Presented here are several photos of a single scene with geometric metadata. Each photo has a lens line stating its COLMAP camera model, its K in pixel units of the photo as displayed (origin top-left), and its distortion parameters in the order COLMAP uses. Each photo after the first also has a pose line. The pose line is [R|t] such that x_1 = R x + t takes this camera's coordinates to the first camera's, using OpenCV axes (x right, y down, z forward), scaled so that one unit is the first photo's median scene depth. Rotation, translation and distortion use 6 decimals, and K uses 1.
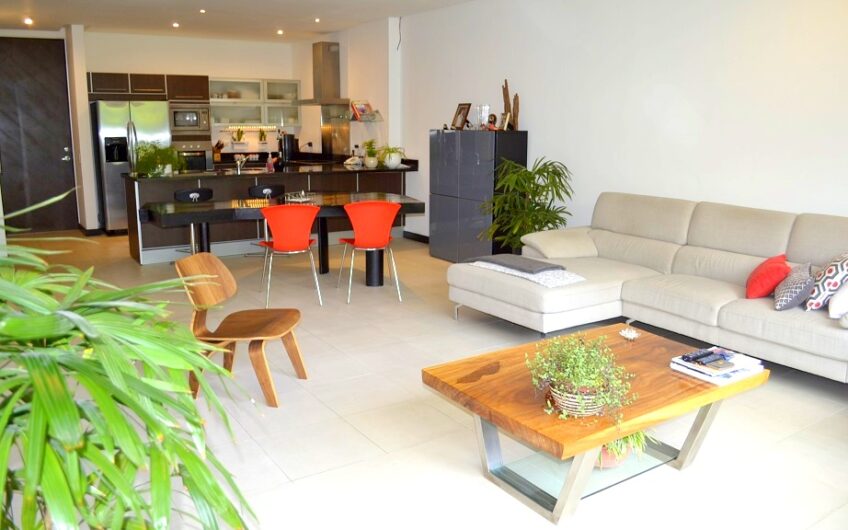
lens RADIAL K [[679.5, 0, 424.0], [0, 679.5, 265.0], [0, 0, 1]] dist [-0.079855, 0.002151]
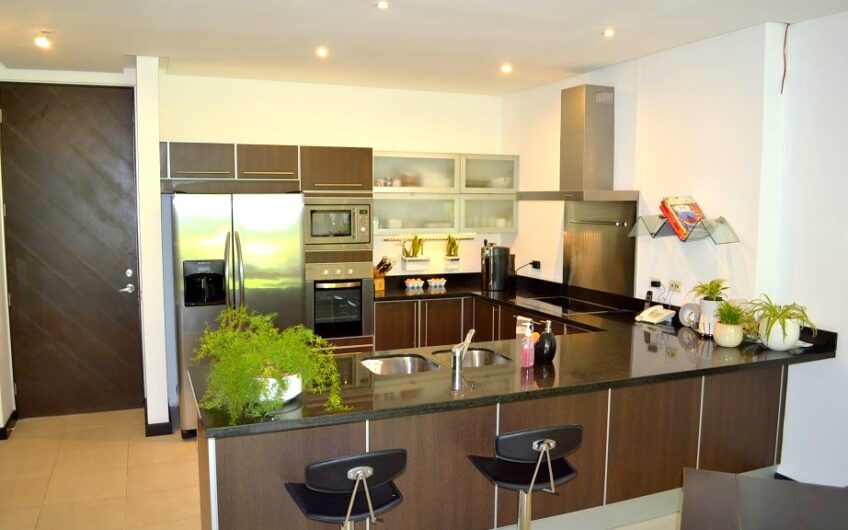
lens RADIAL K [[679.5, 0, 424.0], [0, 679.5, 265.0], [0, 0, 1]] dist [-0.079855, 0.002151]
pose [[0.983092, 0.017517, -0.182273, -0.172371], [-0.036639, 0.994102, -0.102075, -0.126664], [0.179410, 0.107027, 0.977935, 0.455738]]
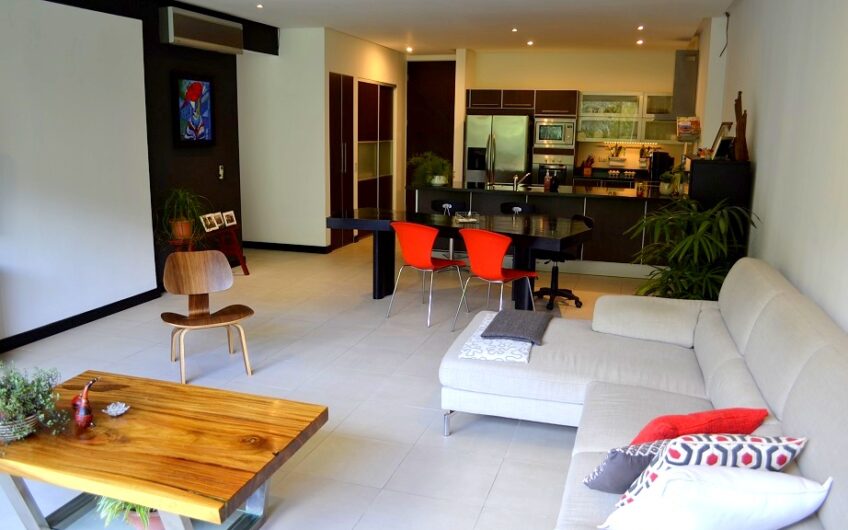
lens RADIAL K [[679.5, 0, 424.0], [0, 679.5, 265.0], [0, 0, 1]] dist [-0.079855, 0.002151]
pose [[0.631769, 0.159161, -0.758641, 0.337467], [-0.167387, 0.983614, 0.066966, -0.054697], [0.756868, 0.084679, 0.648058, 0.196370]]
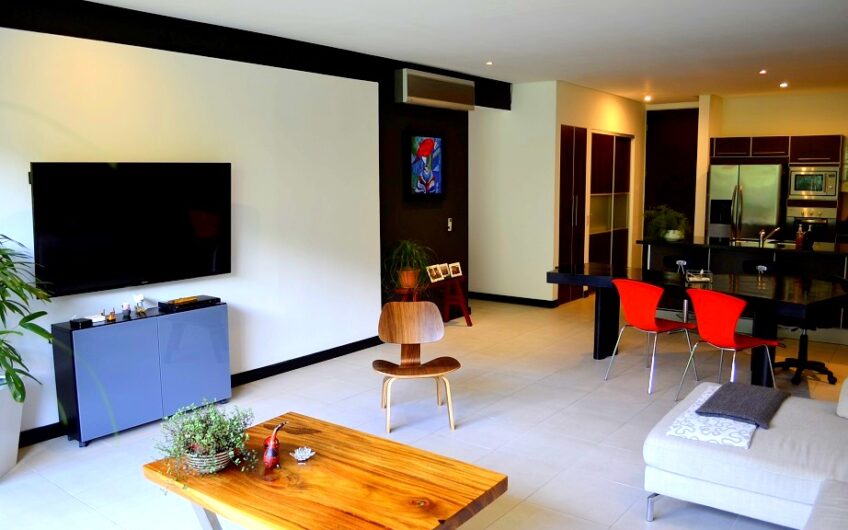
lens RADIAL K [[679.5, 0, 424.0], [0, 679.5, 265.0], [0, 0, 1]] dist [-0.079855, 0.002151]
pose [[0.322099, 0.112487, -0.939999, 0.335227], [-0.182669, 0.981642, 0.054877, -0.060109], [0.928916, 0.154033, 0.336734, 0.220995]]
